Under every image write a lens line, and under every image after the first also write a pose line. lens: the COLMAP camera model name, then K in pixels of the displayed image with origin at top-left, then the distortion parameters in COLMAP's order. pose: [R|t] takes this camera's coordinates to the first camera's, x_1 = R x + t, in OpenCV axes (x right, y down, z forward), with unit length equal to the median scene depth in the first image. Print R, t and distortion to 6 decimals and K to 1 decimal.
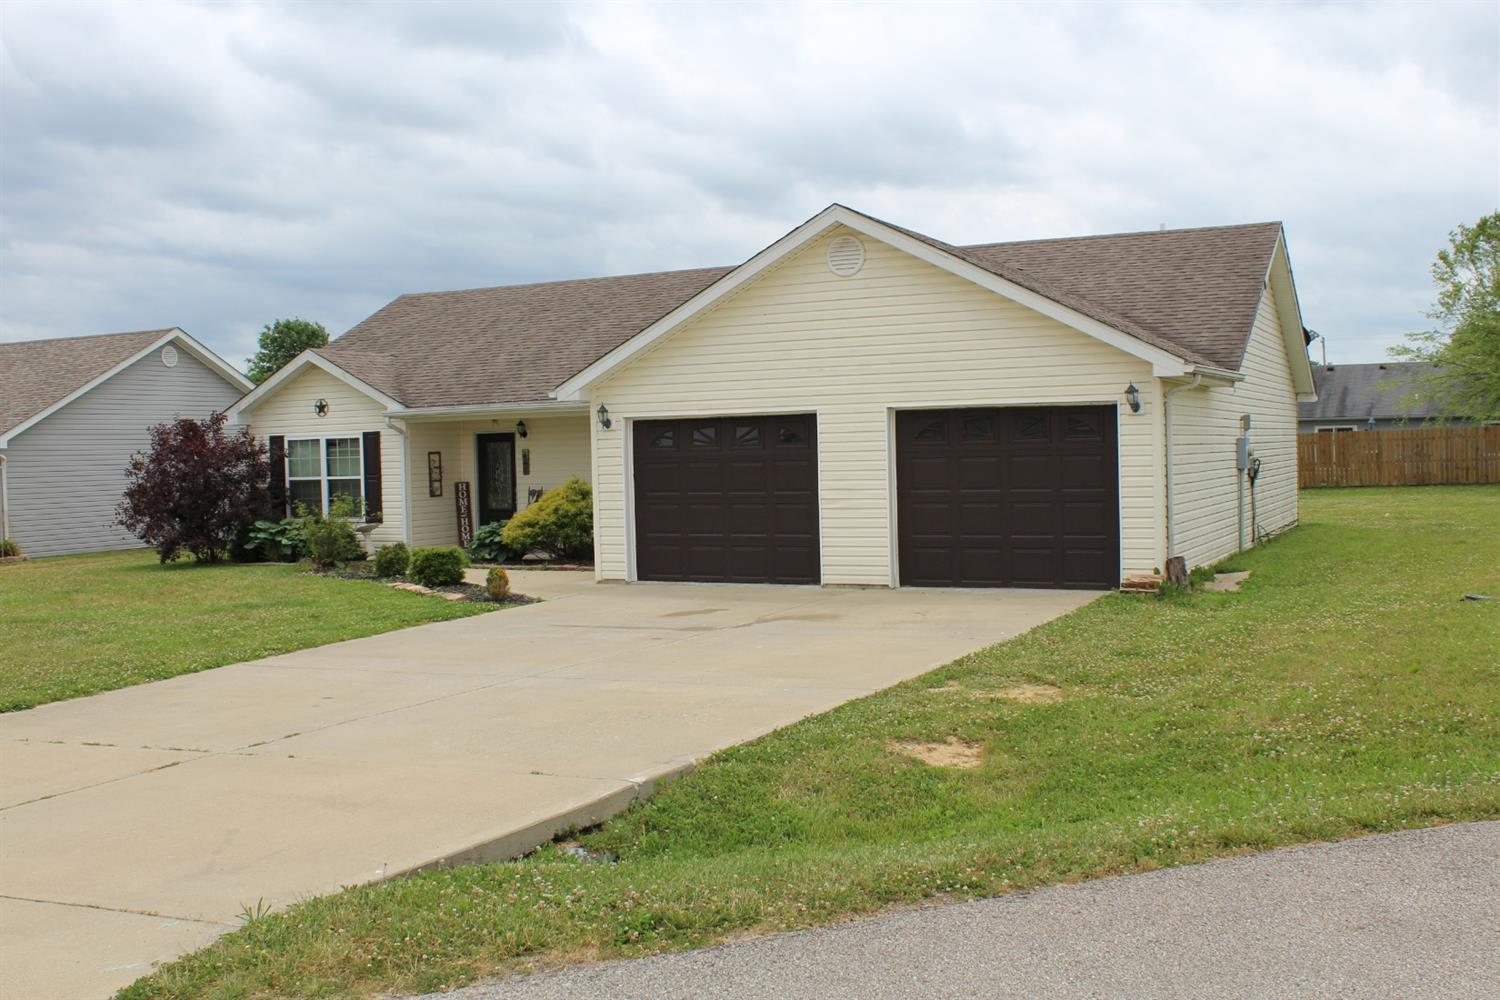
lens RADIAL K [[1490.5, 0, 750.0], [0, 1490.5, 500.0], [0, 0, 1]] dist [-0.127469, -0.000788]
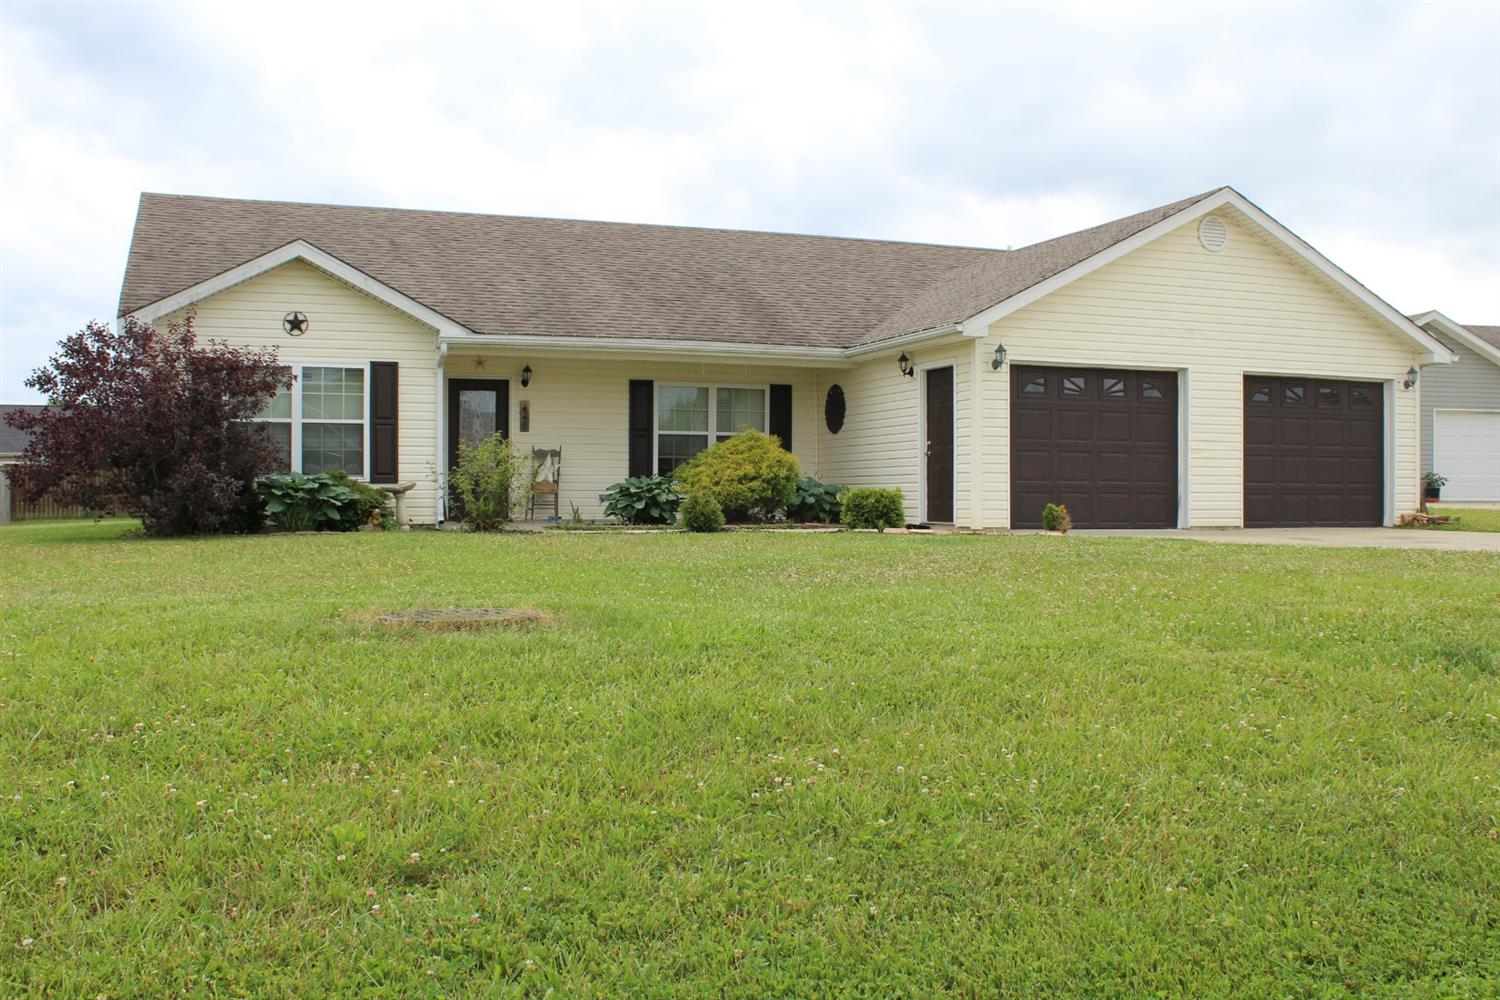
lens RADIAL K [[1490.5, 0, 750.0], [0, 1490.5, 500.0], [0, 0, 1]] dist [-0.127469, -0.000788]
pose [[0.681848, 0.025829, 0.731038, -0.748431], [0.004510, 0.999209, -0.039511, 0.060733], [-0.731480, 0.030237, 0.681192, 0.387116]]
